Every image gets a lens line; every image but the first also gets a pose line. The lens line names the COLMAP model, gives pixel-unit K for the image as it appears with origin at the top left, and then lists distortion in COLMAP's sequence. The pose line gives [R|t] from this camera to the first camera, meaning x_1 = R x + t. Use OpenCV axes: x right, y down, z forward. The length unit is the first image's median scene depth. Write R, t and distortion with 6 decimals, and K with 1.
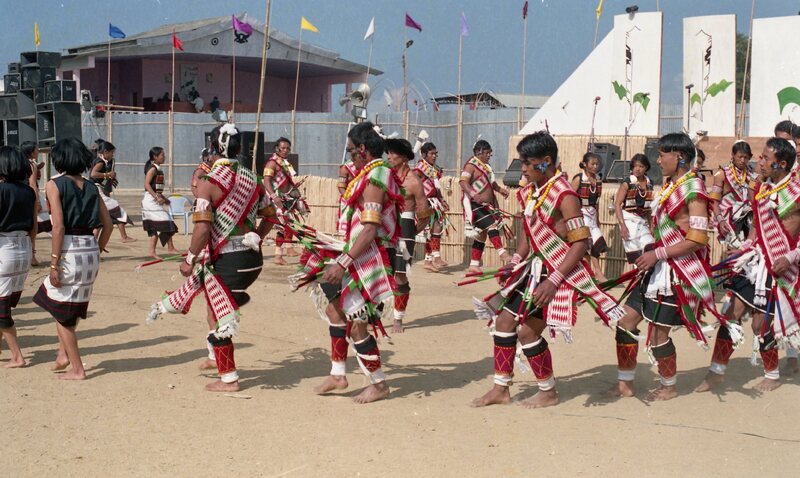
lens RADIAL K [[1163.5, 0, 340.1], [0, 1163.5, 227.5], [0, 0, 1]] dist [-0.084407, 0.000130]
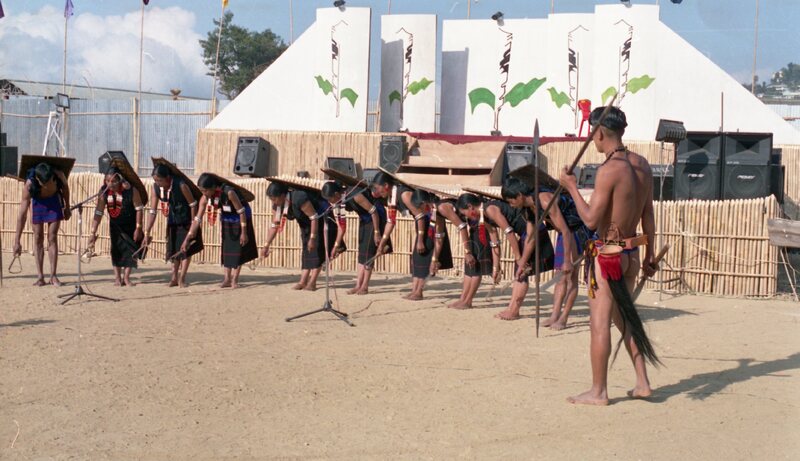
lens RADIAL K [[1171.2, 0, 364.1], [0, 1171.2, 258.2], [0, 0, 1]] dist [-0.088823, 0.074035]
pose [[0.886041, -0.030554, 0.462599, -0.124801], [0.014904, 0.999187, 0.037450, -0.005452], [-0.463367, -0.026288, 0.885777, 0.064913]]
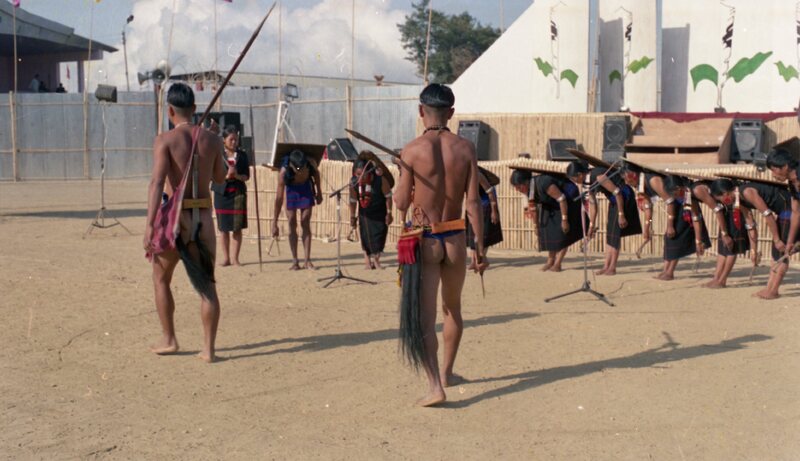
lens RADIAL K [[1171.2, 0, 364.1], [0, 1171.2, 258.2], [0, 0, 1]] dist [-0.088823, 0.074035]
pose [[0.949333, -0.048874, 0.310449, -0.142814], [0.035474, 0.998185, 0.048665, -0.006354], [-0.312264, -0.035186, 0.949344, 0.063814]]
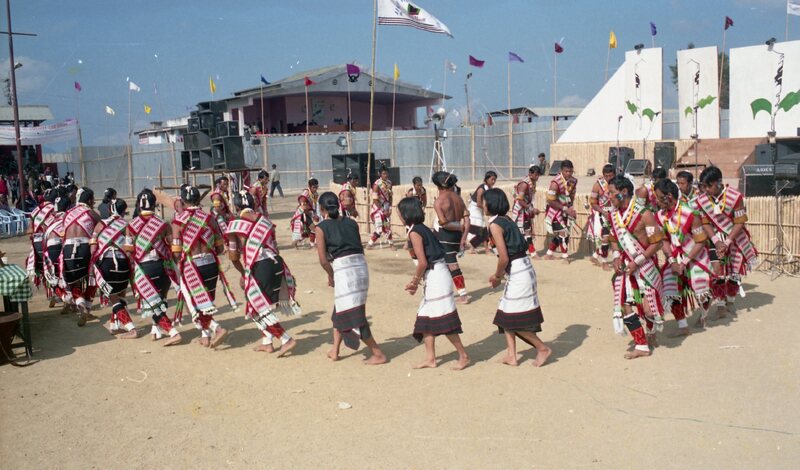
lens RADIAL K [[787.1, 0, 379.1], [0, 787.1, 237.8], [0, 0, 1]] dist [-0.068910, 0.040382]
pose [[0.997160, -0.044759, -0.060573, -0.004212], [0.047428, 0.997933, 0.043372, -0.012378], [0.058507, -0.046121, 0.997221, 0.036610]]
